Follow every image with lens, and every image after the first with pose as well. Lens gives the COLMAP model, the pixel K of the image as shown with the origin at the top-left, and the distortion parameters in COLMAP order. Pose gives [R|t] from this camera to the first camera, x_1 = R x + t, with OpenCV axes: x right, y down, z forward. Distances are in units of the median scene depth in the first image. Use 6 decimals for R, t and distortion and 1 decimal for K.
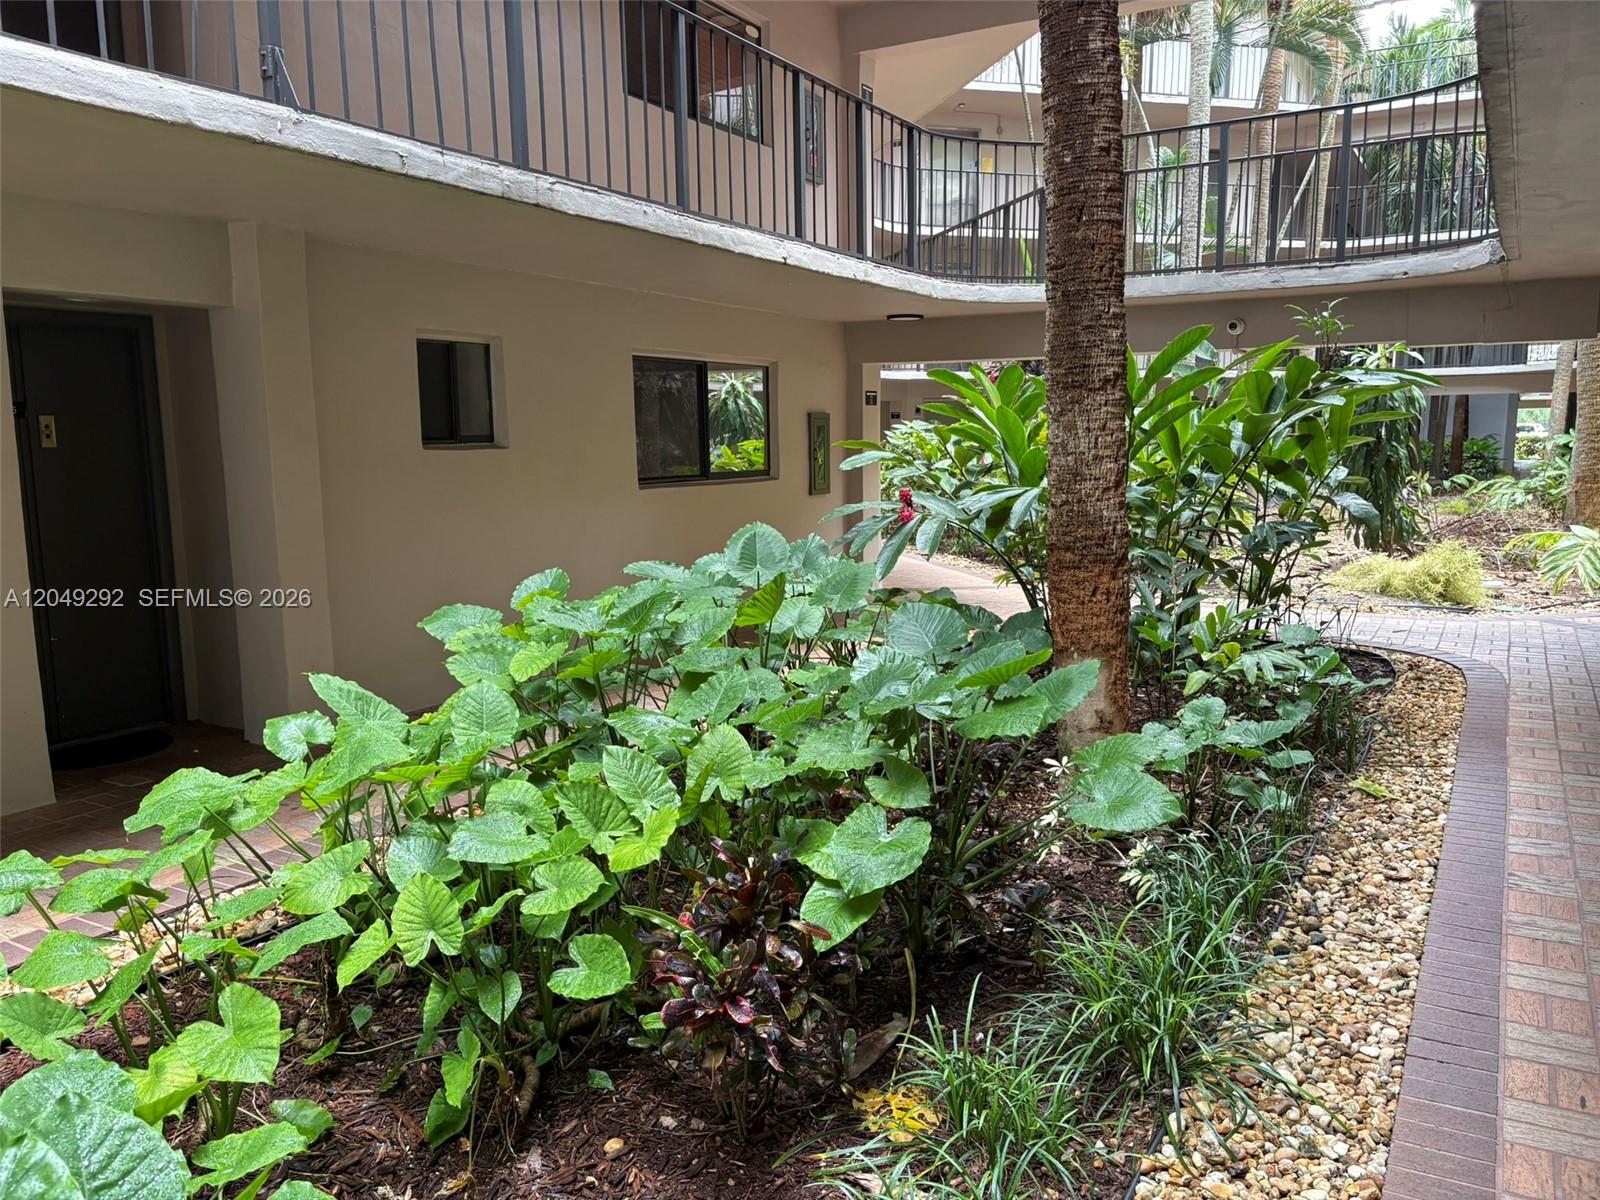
lens RADIAL K [[1266.1, 0, 800.0], [0, 1266.1, 600.0], [0, 0, 1]] dist [0.009182, 0.003974]
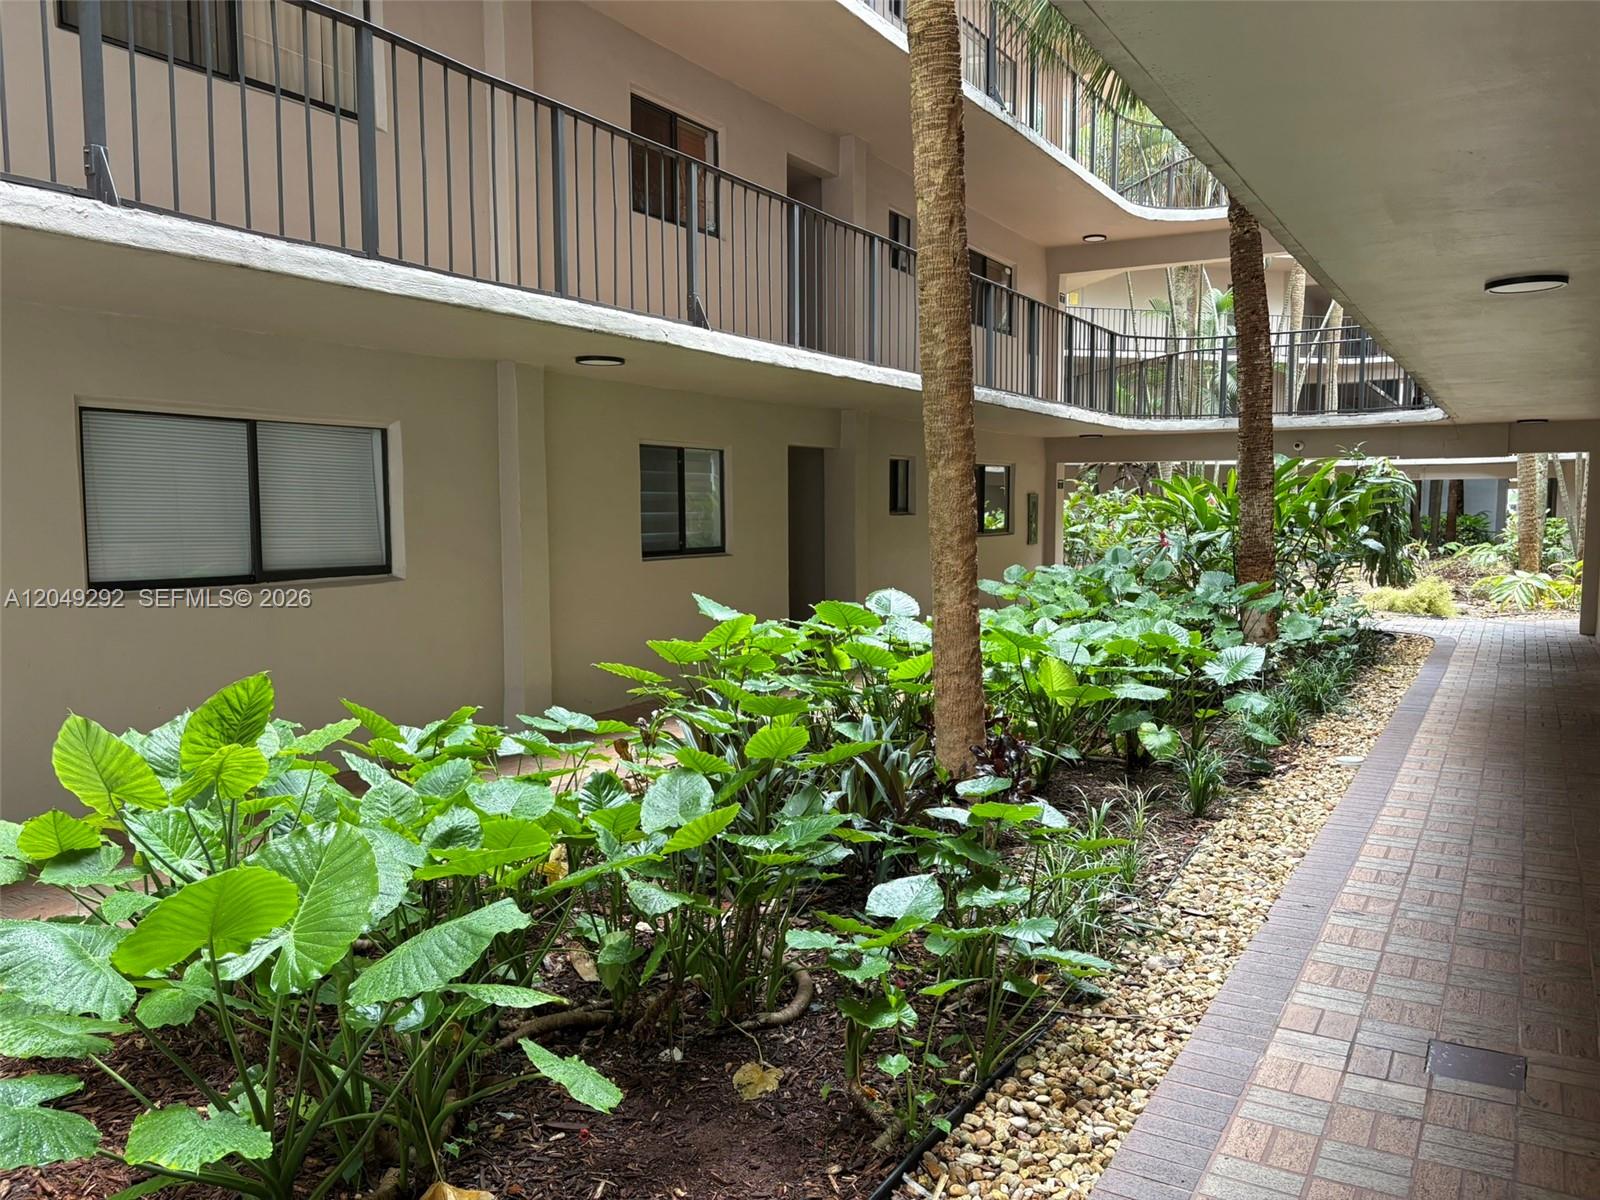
lens RADIAL K [[1208.3, 0, 800.0], [0, 1208.3, 600.0], [0, 0, 1]] dist [-0.001051, -0.002093]
pose [[0.999623, 0.006294, -0.026725, -0.239007], [-0.007741, 0.998490, -0.054379, 0.071428], [0.026342, 0.054566, 0.998163, -0.530848]]
